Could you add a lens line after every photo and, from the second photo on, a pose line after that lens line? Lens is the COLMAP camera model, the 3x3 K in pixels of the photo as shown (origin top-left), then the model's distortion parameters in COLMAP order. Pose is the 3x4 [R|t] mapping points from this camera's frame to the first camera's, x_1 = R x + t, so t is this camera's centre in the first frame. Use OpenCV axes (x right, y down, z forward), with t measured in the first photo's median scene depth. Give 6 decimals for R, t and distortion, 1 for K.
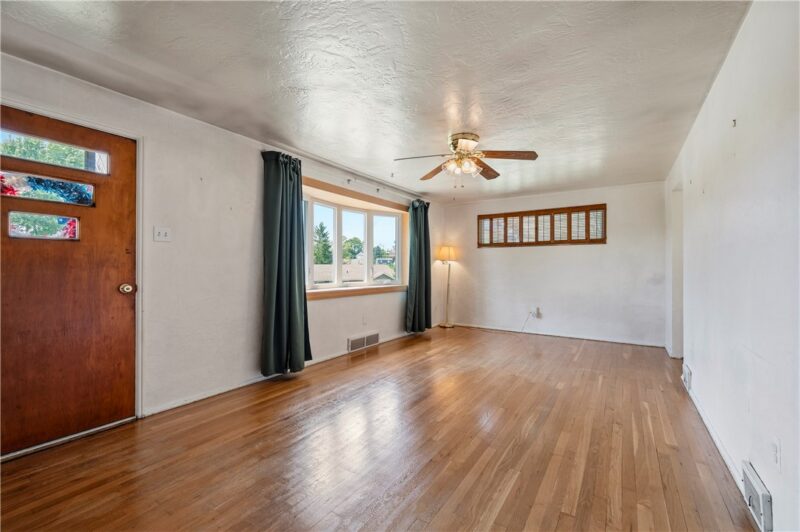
lens RADIAL K [[344.7, 0, 404.5], [0, 344.7, 267.9], [0, 0, 1]] dist [0.002773, 0.000411]
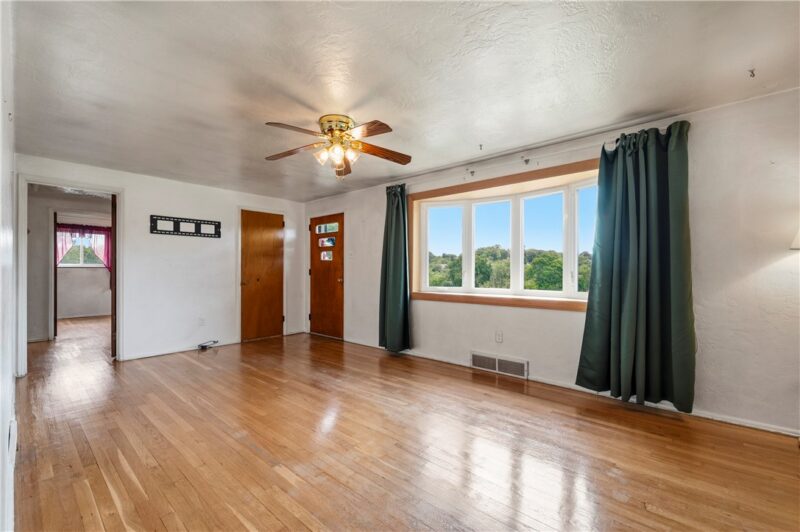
lens RADIAL K [[344.7, 0, 396.8], [0, 344.7, 270.5], [0, 0, 1]] dist [0.002773, 0.000411]
pose [[-0.166230, -0.000269, -0.986087, 0.620429], [0.000430, 1.000000, -0.000345, -0.001193], [0.986087, -0.000482, -0.166230, 0.798007]]
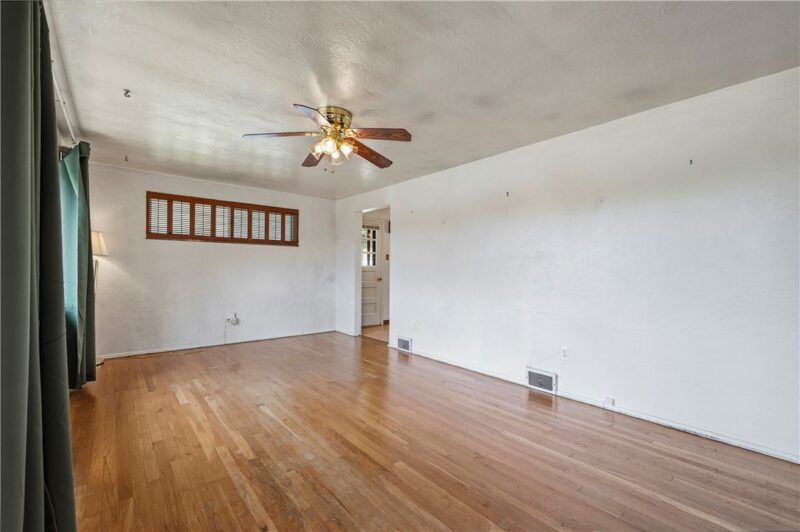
lens RADIAL K [[344.7, 0, 406.8], [0, 344.7, 267.5], [0, 0, 1]] dist [0.002773, 0.000411]
pose [[0.280466, 0.006919, 0.959839, -0.366192], [-0.012516, 0.999915, -0.003551, -0.004374], [-0.959782, -0.011017, 0.280529, 0.361869]]
